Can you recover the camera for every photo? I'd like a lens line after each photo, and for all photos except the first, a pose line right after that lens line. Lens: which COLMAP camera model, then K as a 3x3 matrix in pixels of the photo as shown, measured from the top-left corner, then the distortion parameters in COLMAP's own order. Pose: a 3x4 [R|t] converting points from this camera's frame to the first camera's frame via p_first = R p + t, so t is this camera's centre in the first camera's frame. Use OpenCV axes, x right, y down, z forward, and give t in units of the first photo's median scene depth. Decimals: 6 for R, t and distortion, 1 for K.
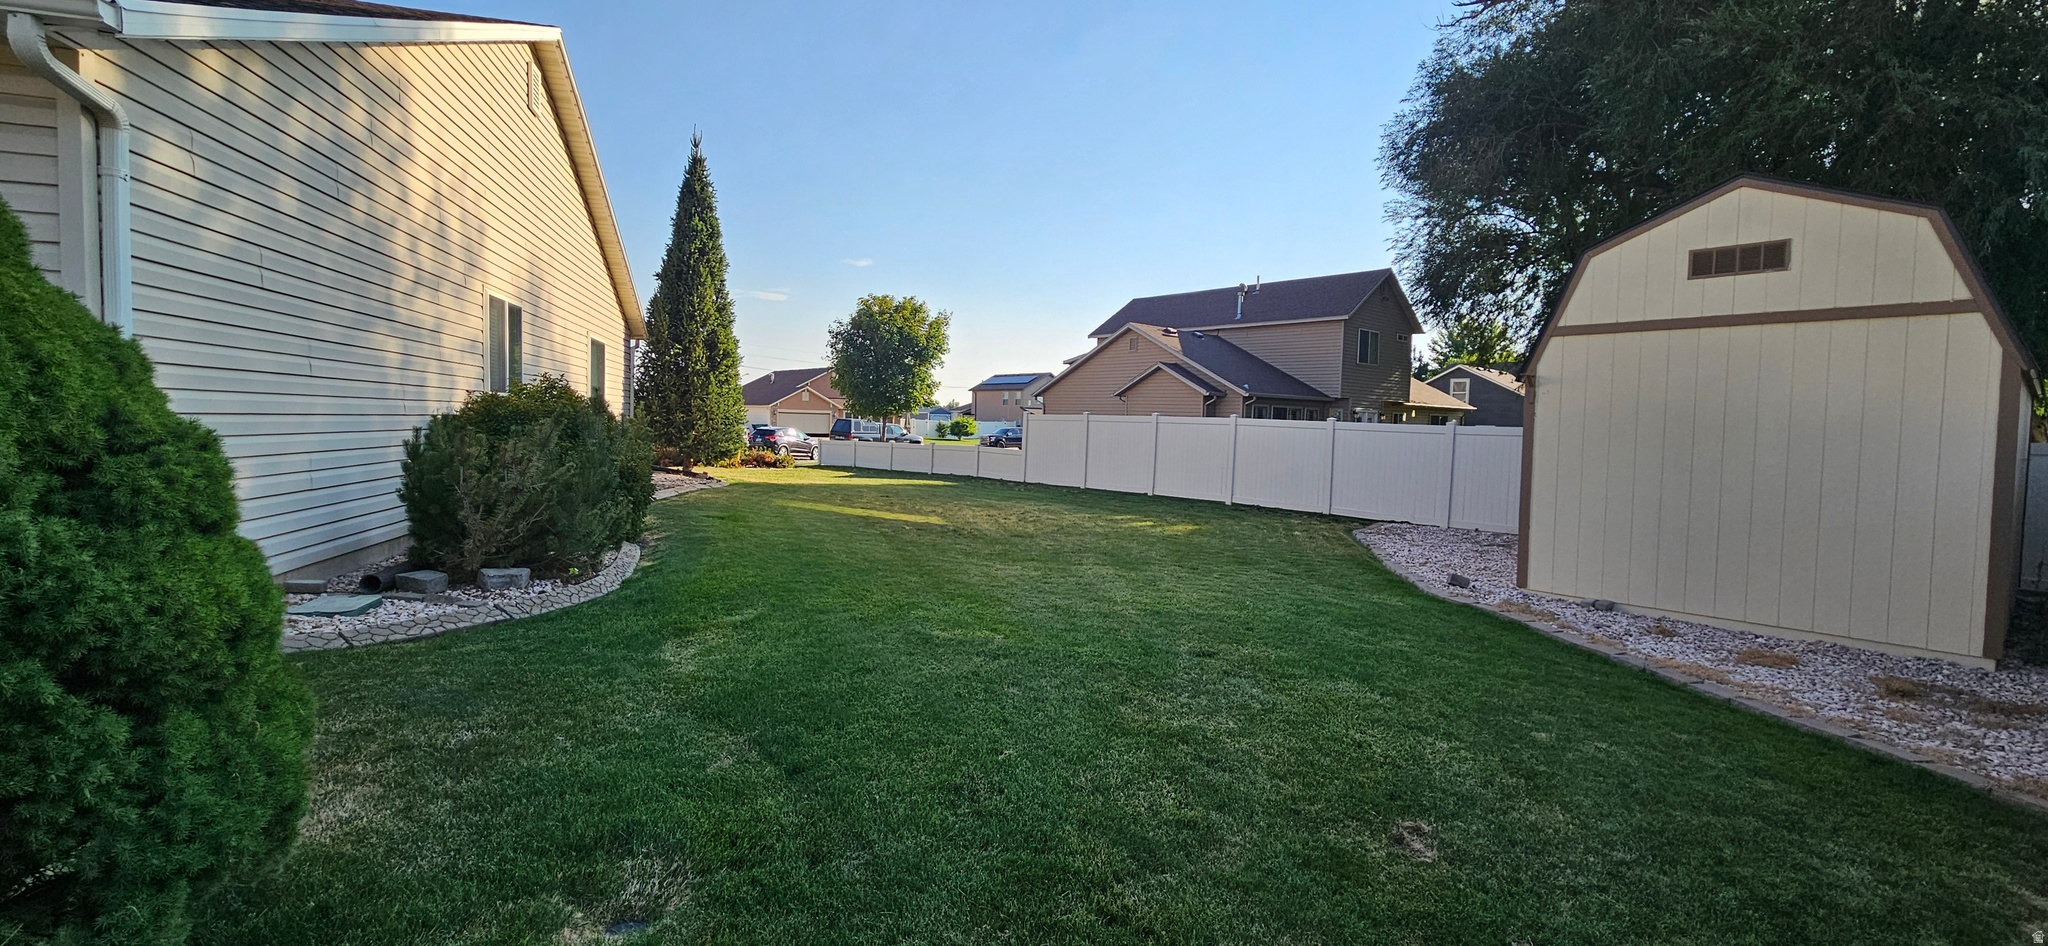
lens RADIAL K [[846.2, 0, 1019.0], [0, 846.2, 462.2], [0, 0, 1]] dist [0.000925, 0.000154]
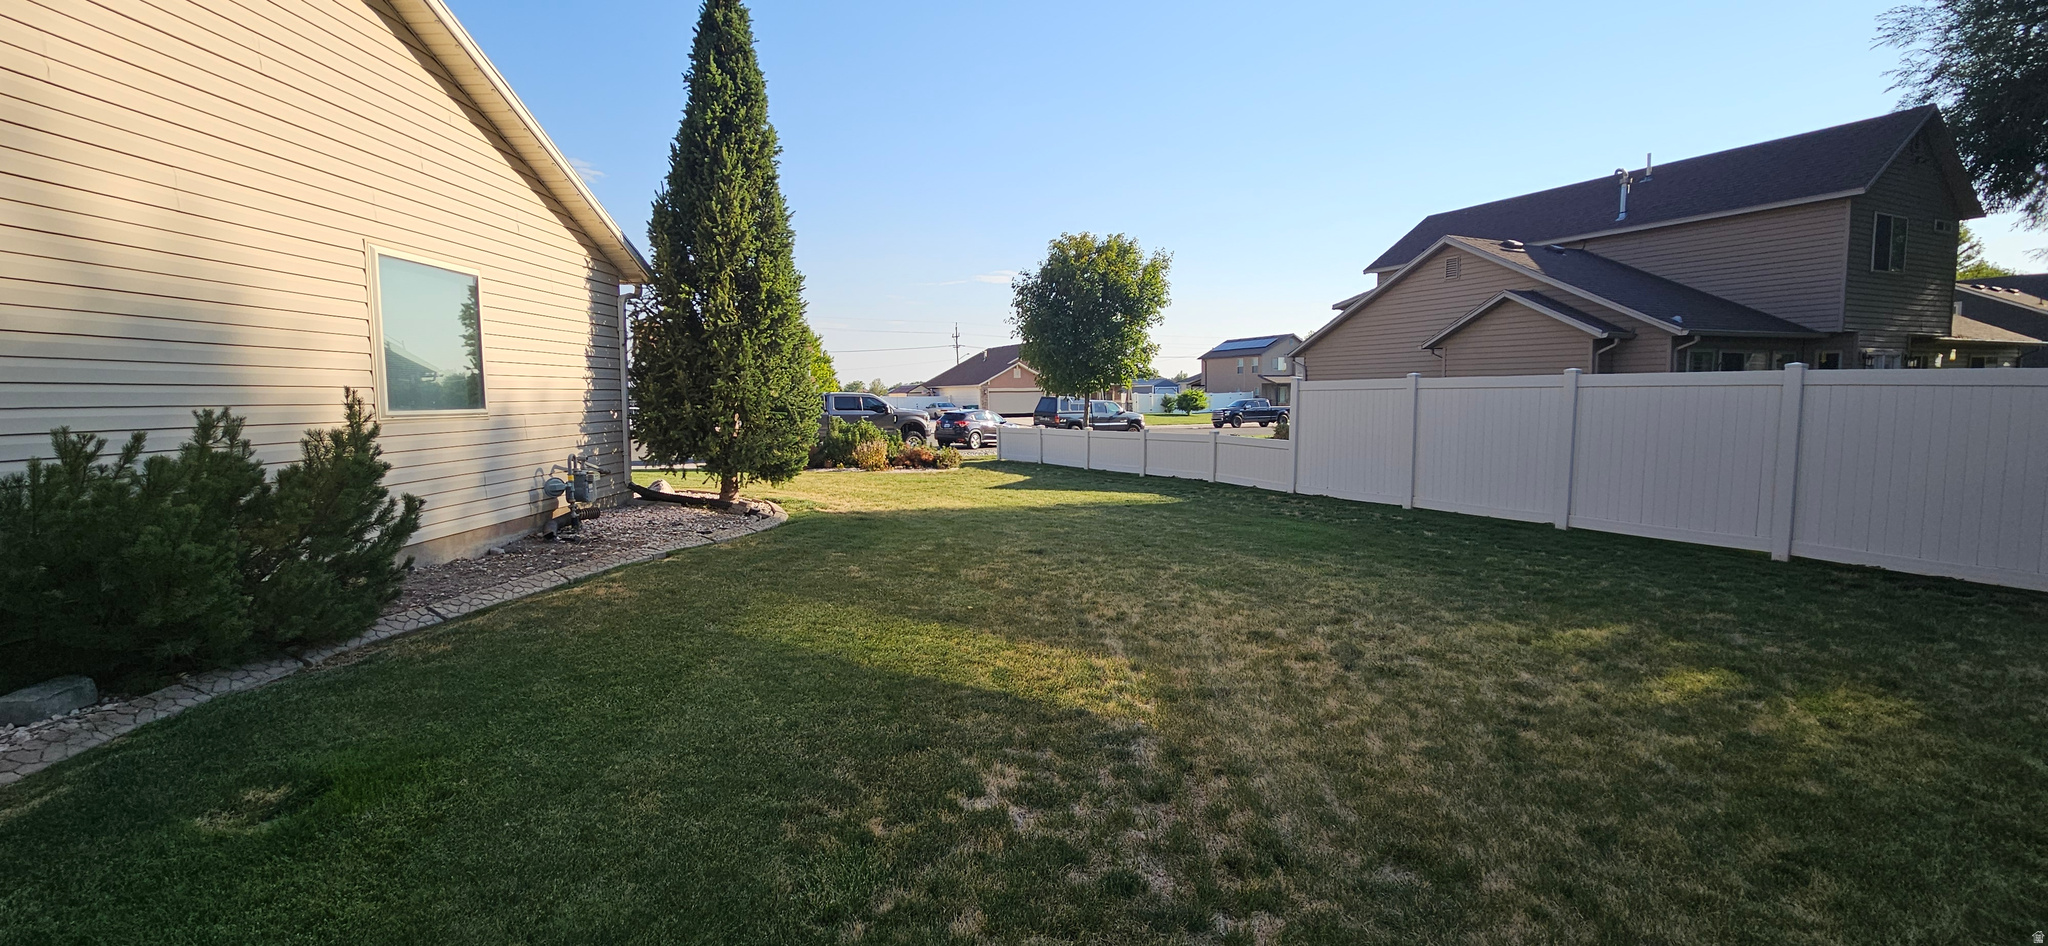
lens RADIAL K [[846.2, 0, 1019.0], [0, 846.2, 462.2], [0, 0, 1]] dist [0.000925, 0.000154]
pose [[0.963823, -0.016502, -0.266032, -0.066362], [0.024606, 0.999328, 0.027159, -0.061926], [0.265405, -0.032722, 0.963581, 1.104833]]
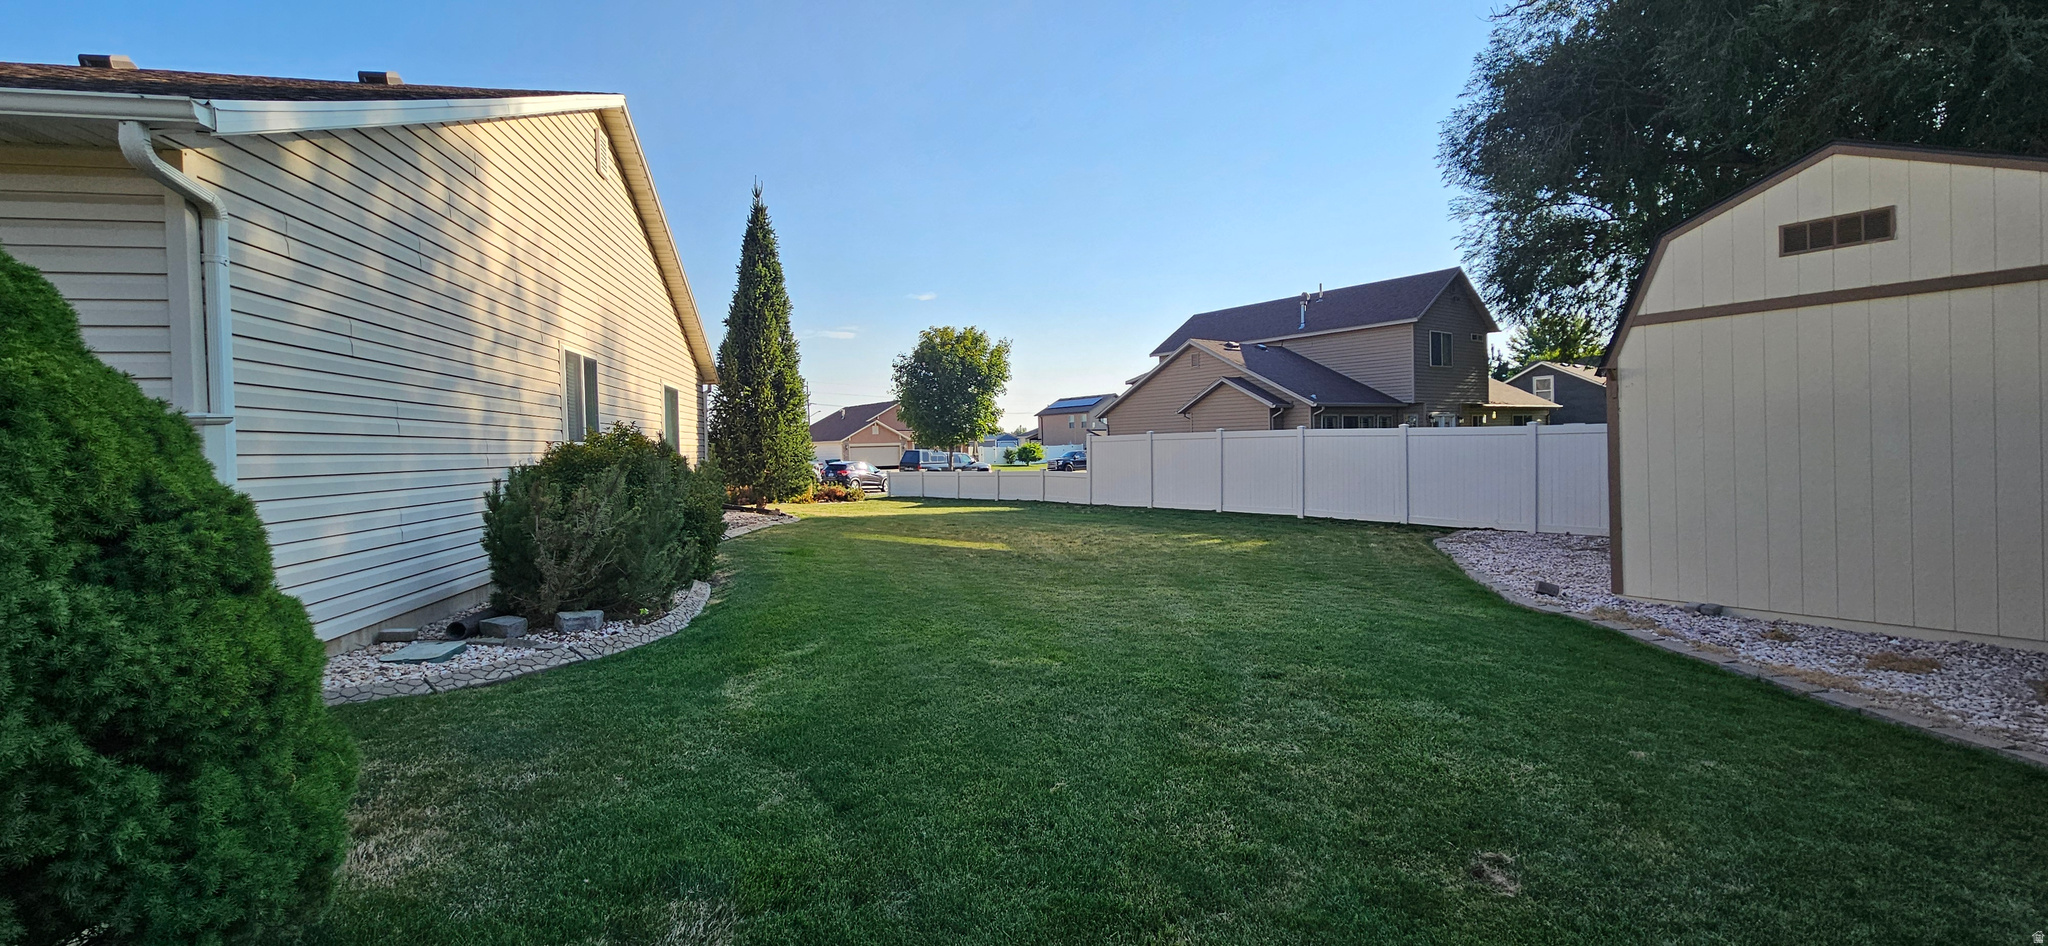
lens RADIAL K [[843.3, 0, 1018.4], [0, 843.3, 460.2], [0, 0, 1]] dist [0.000659, 0.000110]
pose [[0.995427, -0.049292, -0.081823, 0.016404], [0.046743, 0.998369, -0.032776, -0.000250], [0.083306, 0.028801, 0.996108, 0.007353]]
